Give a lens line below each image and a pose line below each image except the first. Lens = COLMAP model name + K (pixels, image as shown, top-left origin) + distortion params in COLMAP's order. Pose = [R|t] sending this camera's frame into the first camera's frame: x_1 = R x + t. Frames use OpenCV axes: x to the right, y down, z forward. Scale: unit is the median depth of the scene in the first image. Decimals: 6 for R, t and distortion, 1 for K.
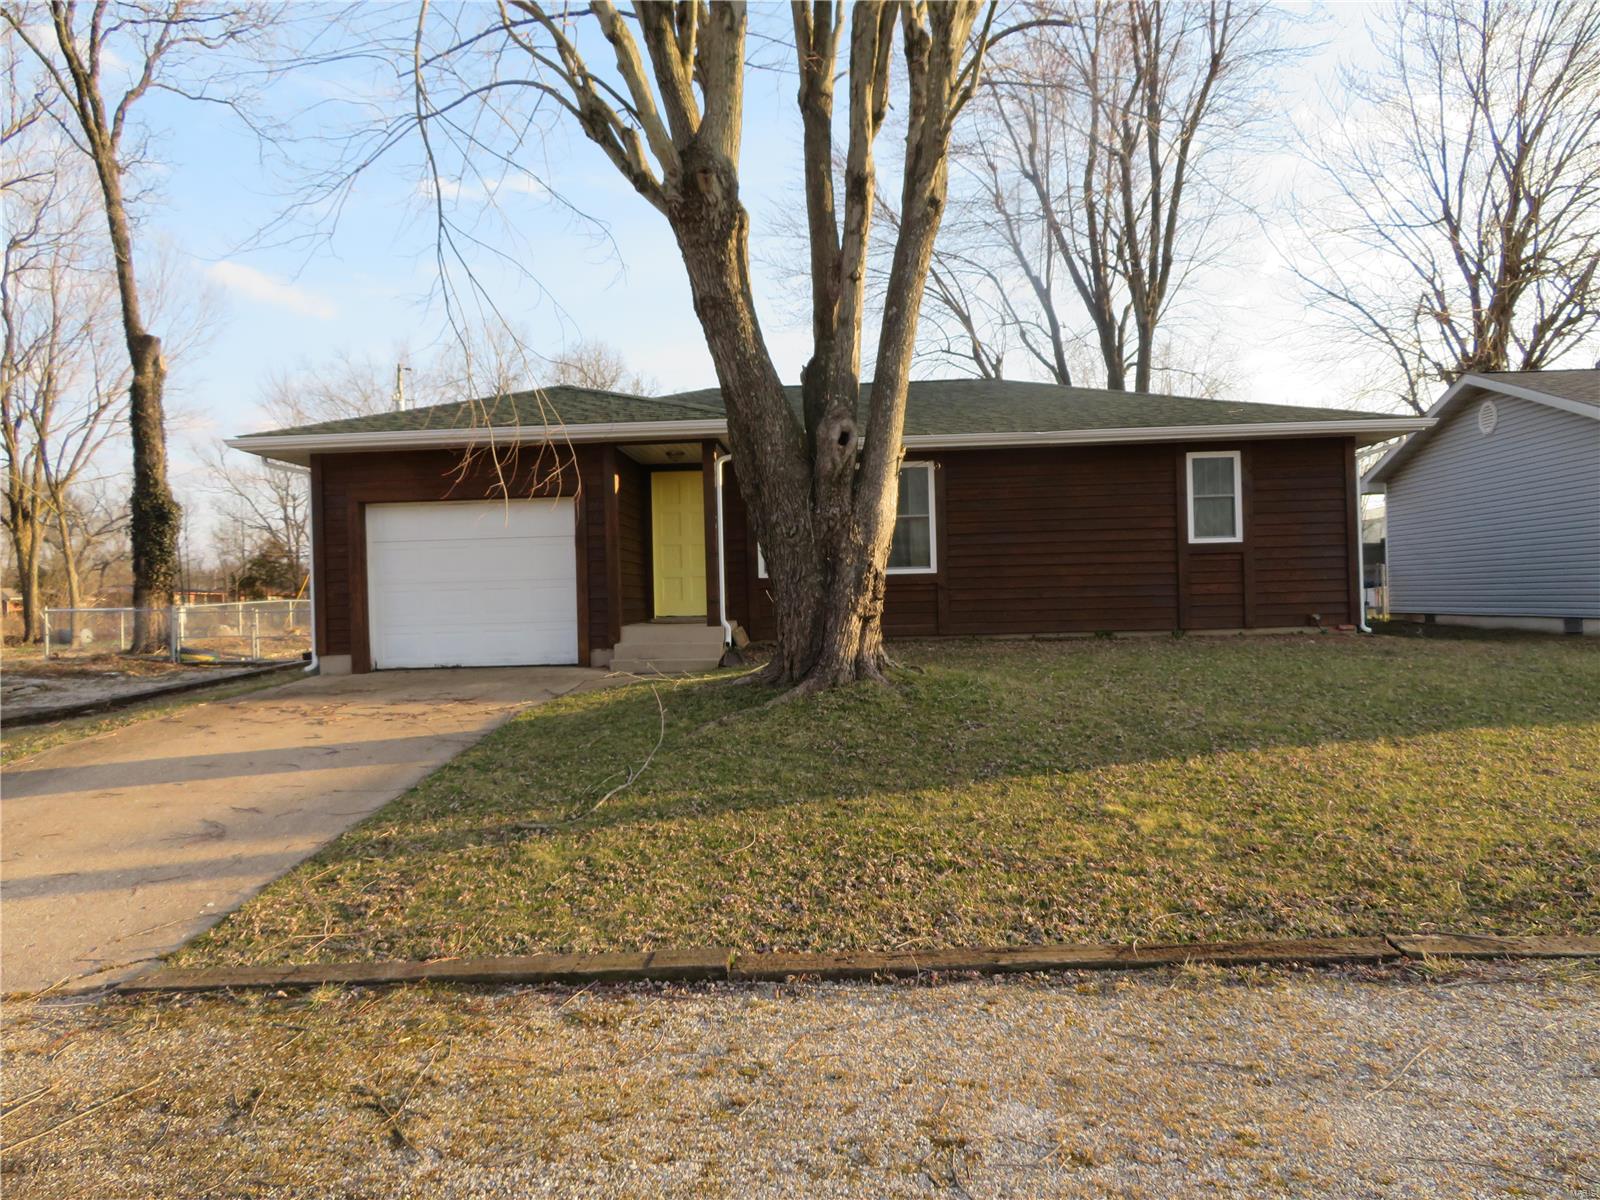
lens RADIAL K [[1138.8, 0, 800.0], [0, 1138.8, 600.0], [0, 0, 1]] dist [0.000928, 0.003592]
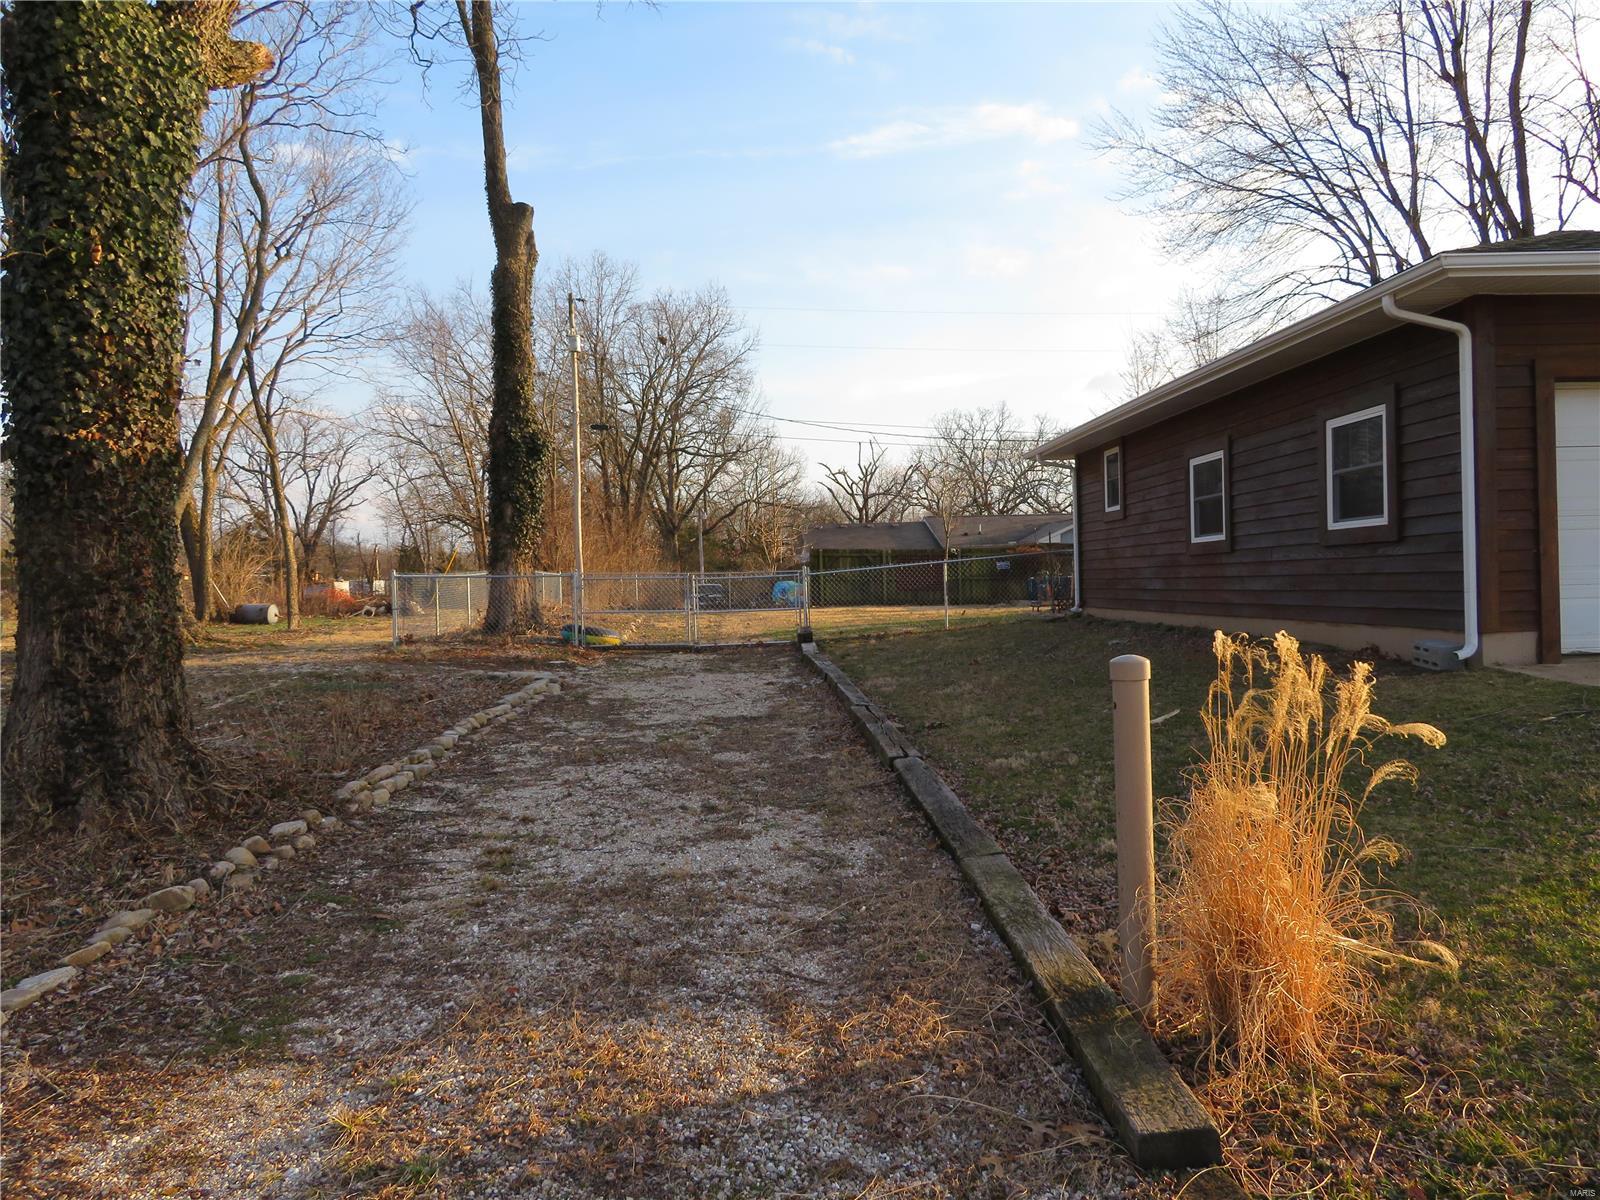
lens RADIAL K [[1166.2, 0, 800.0], [0, 1166.2, 600.0], [0, 0, 1]] dist [0.003048, 0.000991]
pose [[0.996166, 0.007760, 0.087140, -0.595313], [-0.008568, 0.999924, 0.008902, 0.020670], [-0.087064, -0.009614, 0.996156, 0.300075]]
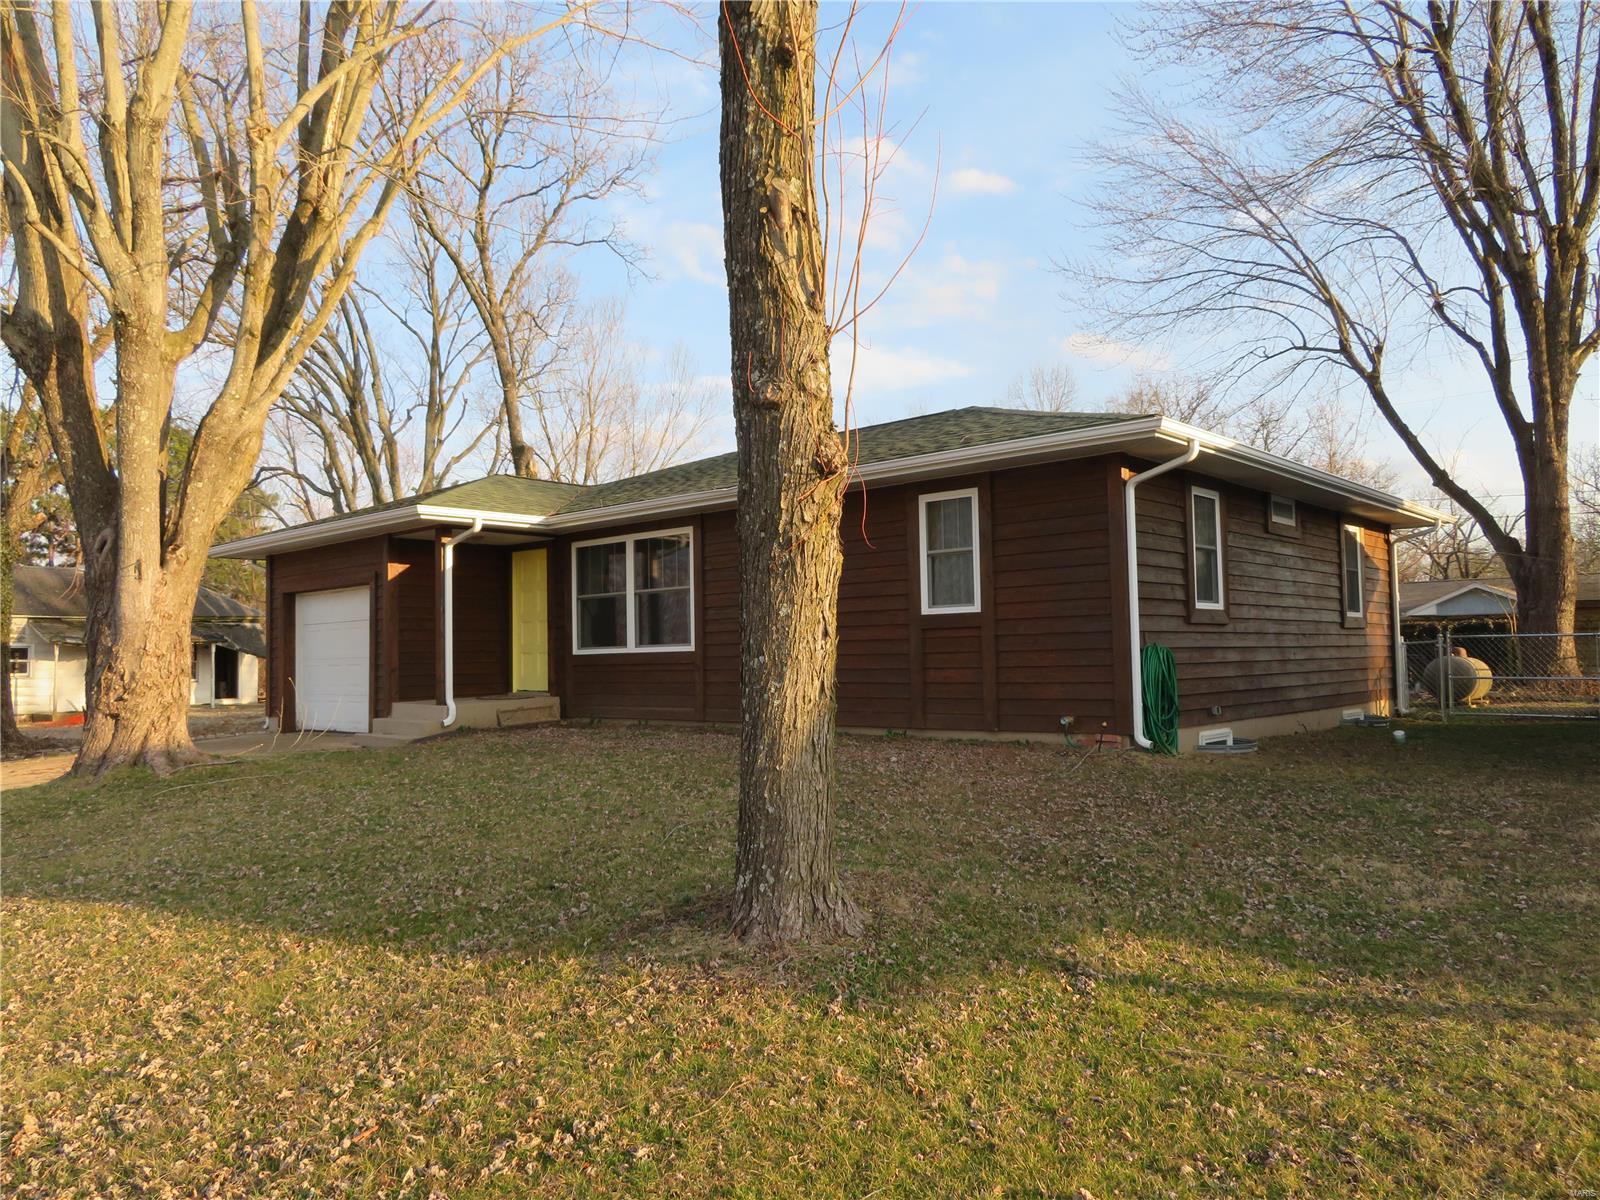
lens RADIAL K [[1166.2, 0, 800.0], [0, 1166.2, 600.0], [0, 0, 1]] dist [0.003048, 0.000991]
pose [[0.781165, -0.020618, -0.623984, 0.587503], [-0.002844, 0.999327, -0.036581, -0.023808], [0.624318, 0.030350, 0.780581, 0.266818]]
